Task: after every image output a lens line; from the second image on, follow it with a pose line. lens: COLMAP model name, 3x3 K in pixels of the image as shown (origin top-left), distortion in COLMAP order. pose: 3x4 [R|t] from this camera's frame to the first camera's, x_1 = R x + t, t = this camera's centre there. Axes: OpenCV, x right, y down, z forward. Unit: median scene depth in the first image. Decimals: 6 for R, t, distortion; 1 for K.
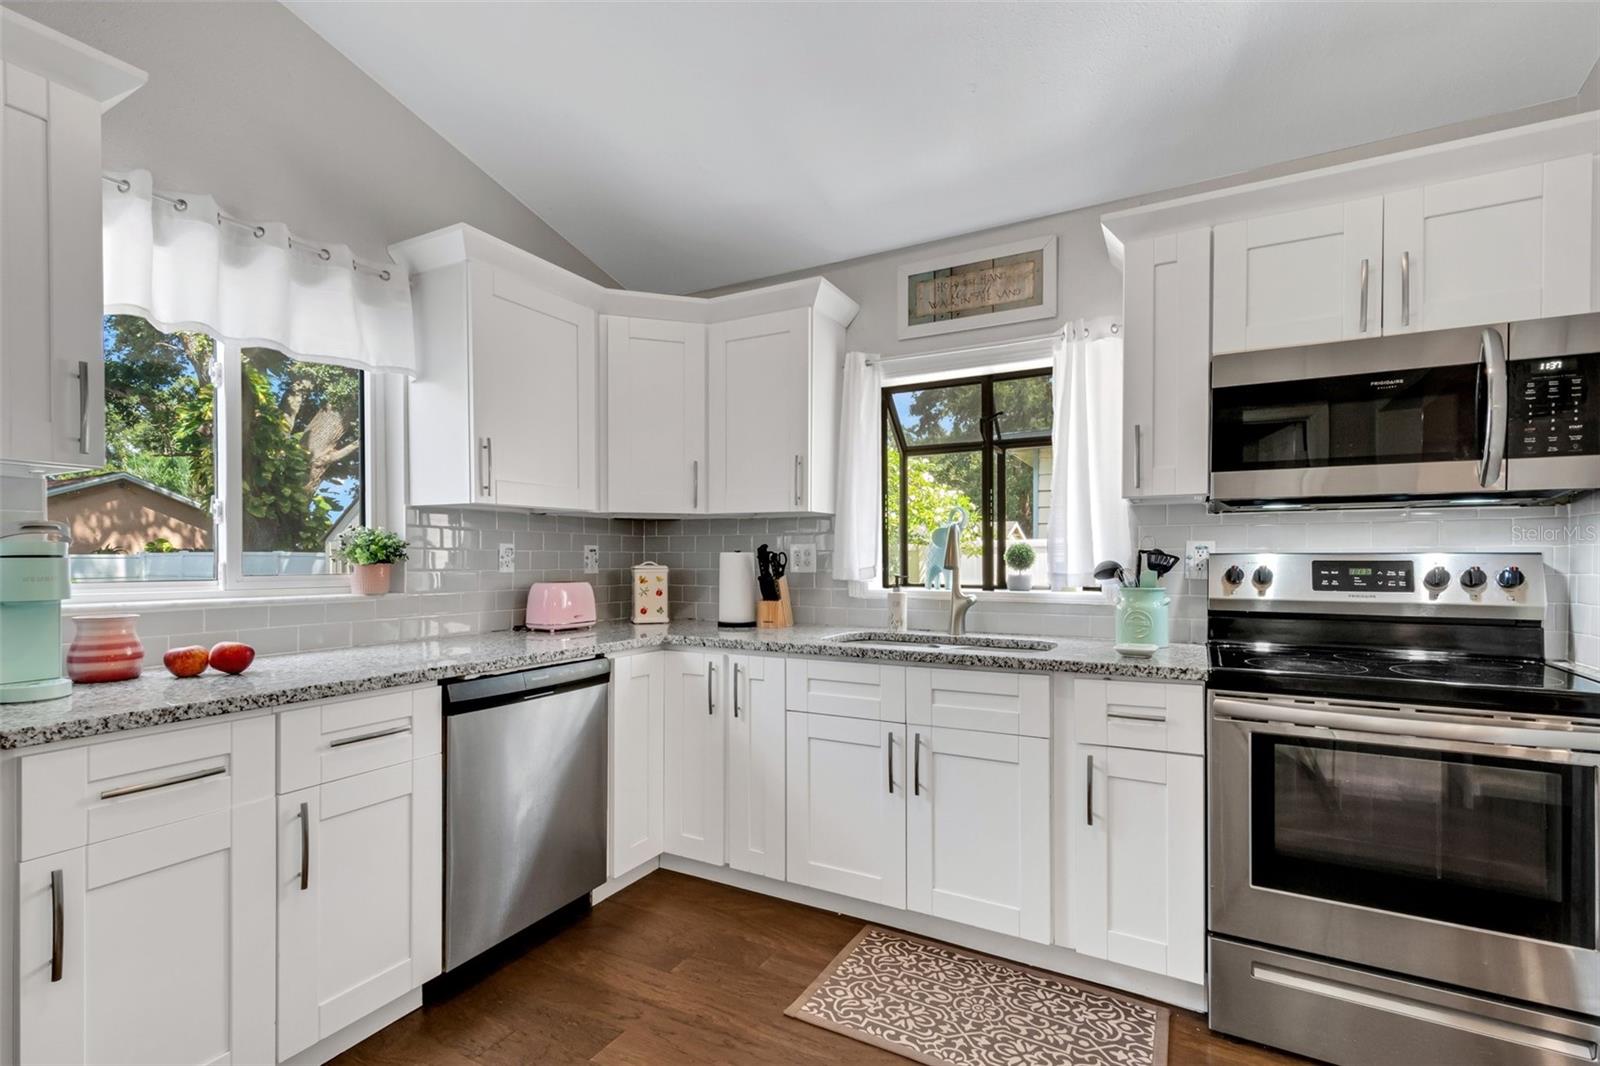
lens RADIAL K [[723.2, 0, 791.4], [0, 723.2, 569.9], [0, 0, 1]] dist [0.013843, -0.002513]
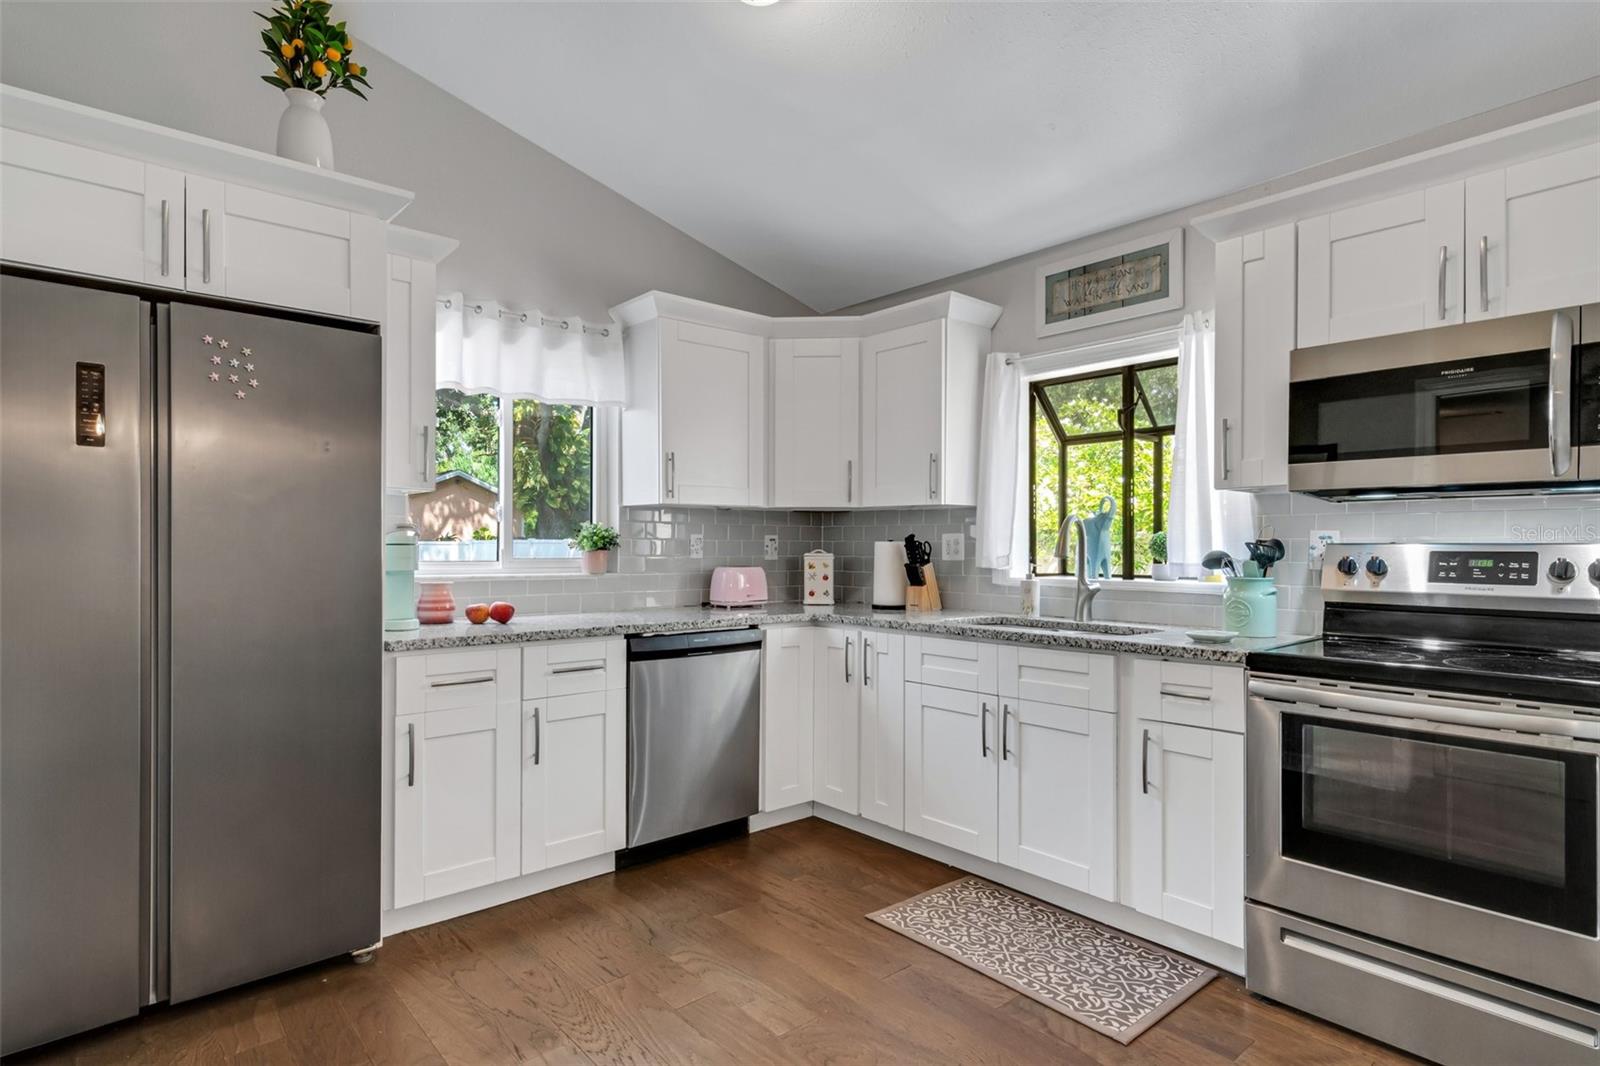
lens RADIAL K [[822.8, 0, 794.0], [0, 822.8, 558.4], [0, 0, 1]] dist [0.006633, -0.004486]
pose [[0.938053, 0.007684, -0.346408, 0.293990], [-0.008388, 0.999965, -0.000534, 0.004148], [0.346391, 0.003407, 0.938084, -0.292772]]
